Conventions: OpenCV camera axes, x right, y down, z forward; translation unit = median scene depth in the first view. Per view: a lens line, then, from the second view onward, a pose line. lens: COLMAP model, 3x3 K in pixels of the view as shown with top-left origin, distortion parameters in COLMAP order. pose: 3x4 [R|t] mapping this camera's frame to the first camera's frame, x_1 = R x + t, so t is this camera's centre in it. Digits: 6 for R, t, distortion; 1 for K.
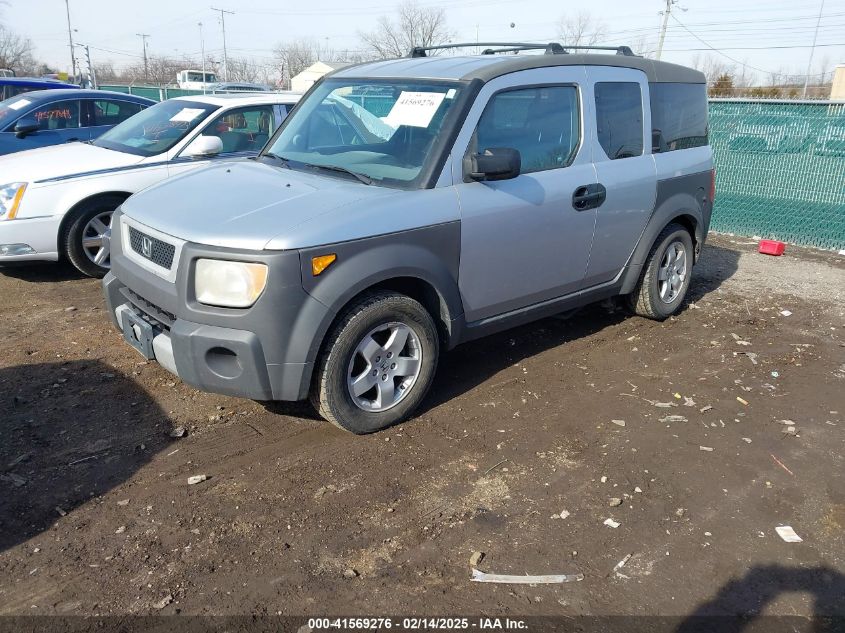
lens RADIAL K [[649.3, 0, 422.5], [0, 649.3, 316.5], [0, 0, 1]] dist [0.077804, -0.102942]
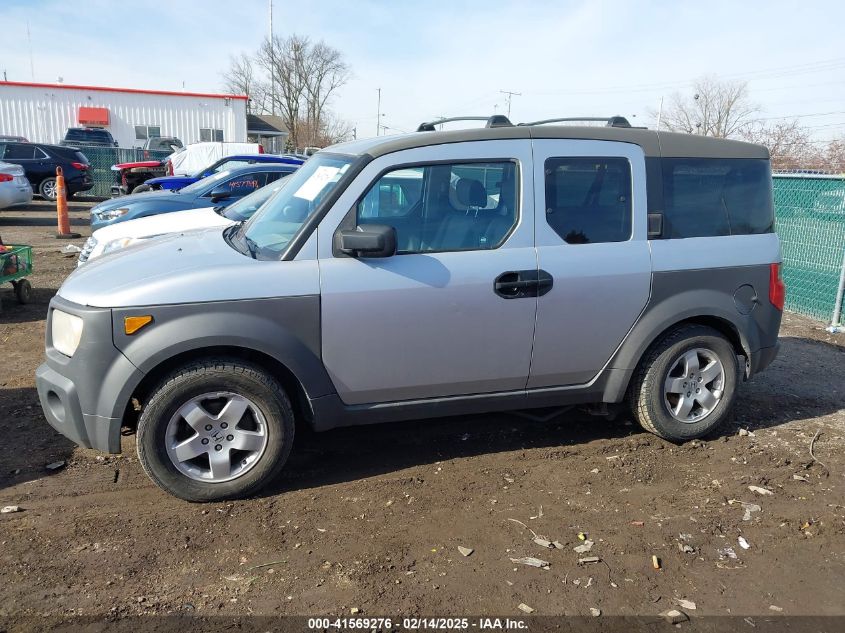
lens RADIAL K [[649.3, 0, 422.5], [0, 649.3, 316.5], [0, 0, 1]] dist [0.077804, -0.102942]
pose [[0.916827, 0.096459, -0.387459, 0.546494], [-0.136729, 0.987558, -0.077680, -0.061608], [0.375145, 0.124196, 0.918608, 0.178549]]
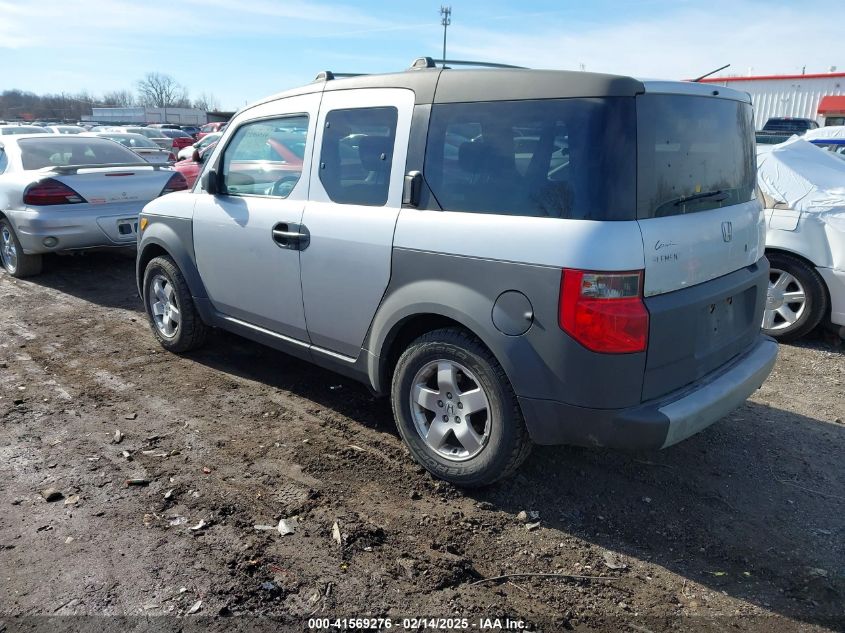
lens RADIAL K [[649.3, 0, 422.5], [0, 649.3, 316.5], [0, 0, 1]] dist [0.077804, -0.102942]
pose [[0.087787, 0.245521, -0.965408, 1.356972], [-0.336178, 0.919594, 0.203300, -0.377005], [0.937698, 0.306702, 0.163267, 1.231559]]
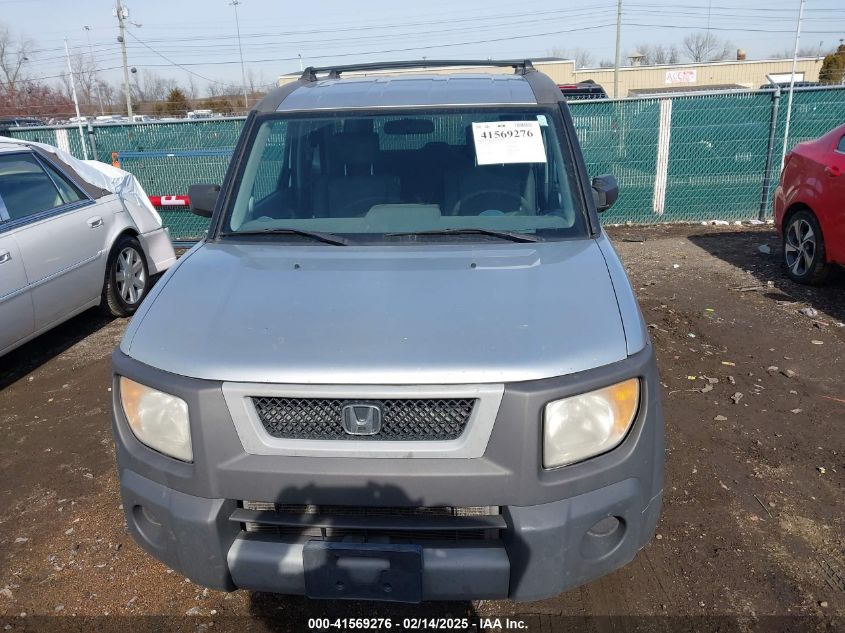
lens RADIAL K [[649.3, 0, 422.5], [0, 649.3, 316.5], [0, 0, 1]] dist [0.077804, -0.102942]
pose [[0.727453, -0.262981, 0.633761, -0.659444], [0.275822, 0.957803, 0.080845, -0.206295], [-0.628279, 0.115994, 0.769292, 0.472190]]
